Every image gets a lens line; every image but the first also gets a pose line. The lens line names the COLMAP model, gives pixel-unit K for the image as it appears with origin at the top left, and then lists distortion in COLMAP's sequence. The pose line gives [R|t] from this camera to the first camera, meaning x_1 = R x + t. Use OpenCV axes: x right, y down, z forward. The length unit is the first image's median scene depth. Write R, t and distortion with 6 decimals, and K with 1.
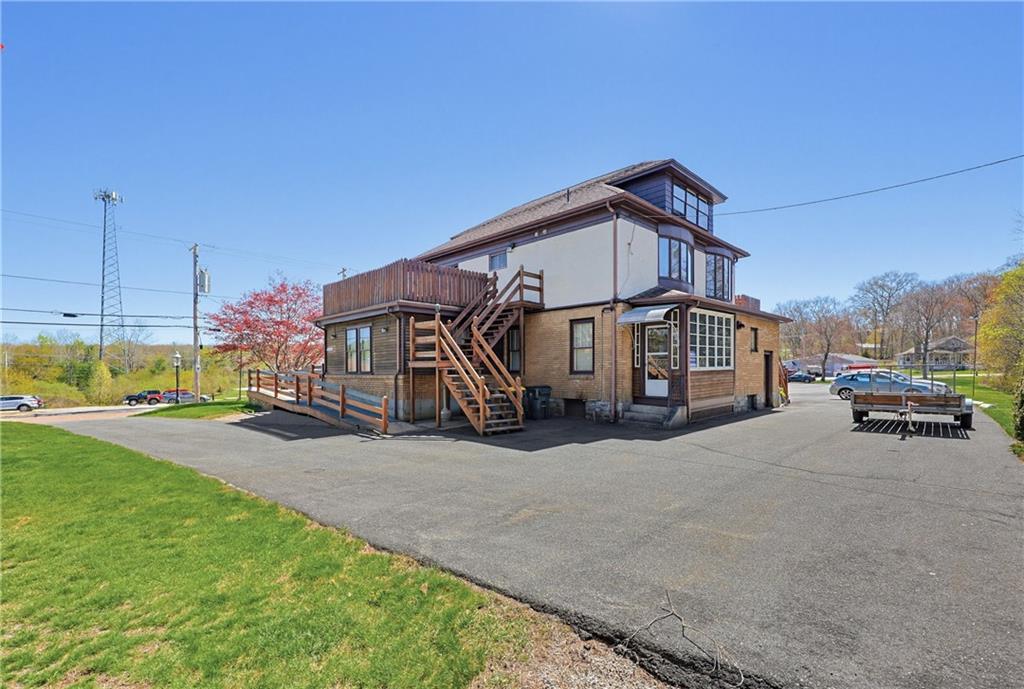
lens RADIAL K [[456.0, 0, 506.3], [0, 456.0, 380.3], [0, 0, 1]] dist [-0.001910, 0.000262]
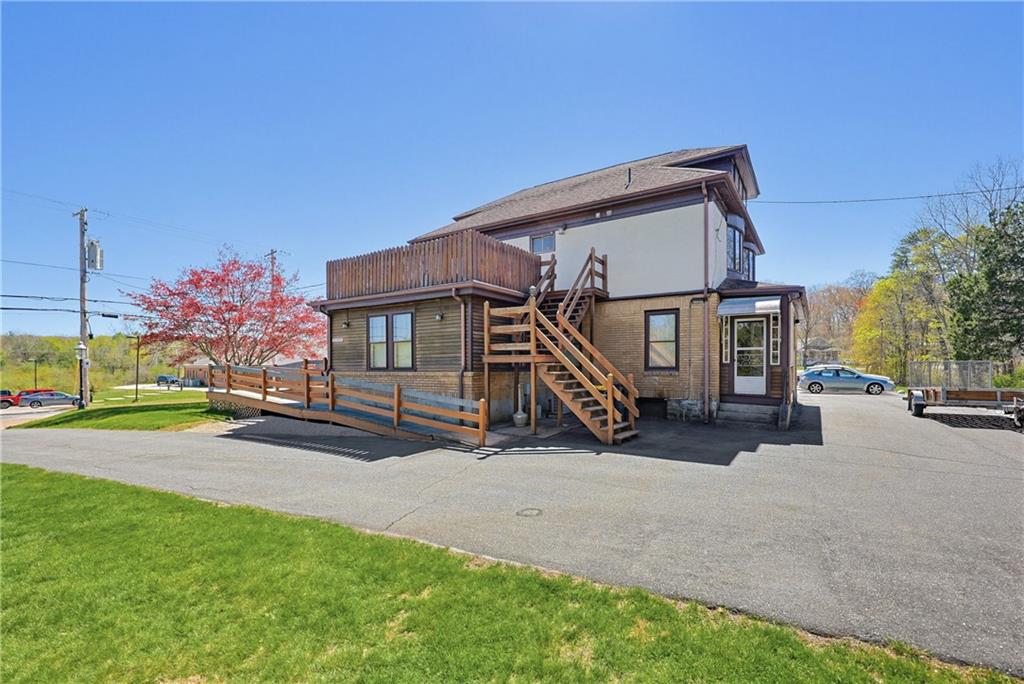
lens RADIAL K [[456.0, 0, 515.6], [0, 456.0, 368.5], [0, 0, 1]] dist [-0.001910, 0.000262]
pose [[0.977316, -0.001082, 0.211784, -0.303514], [0.004451, 0.999871, -0.015431, -0.004328], [-0.211740, 0.016024, 0.977195, 0.170260]]
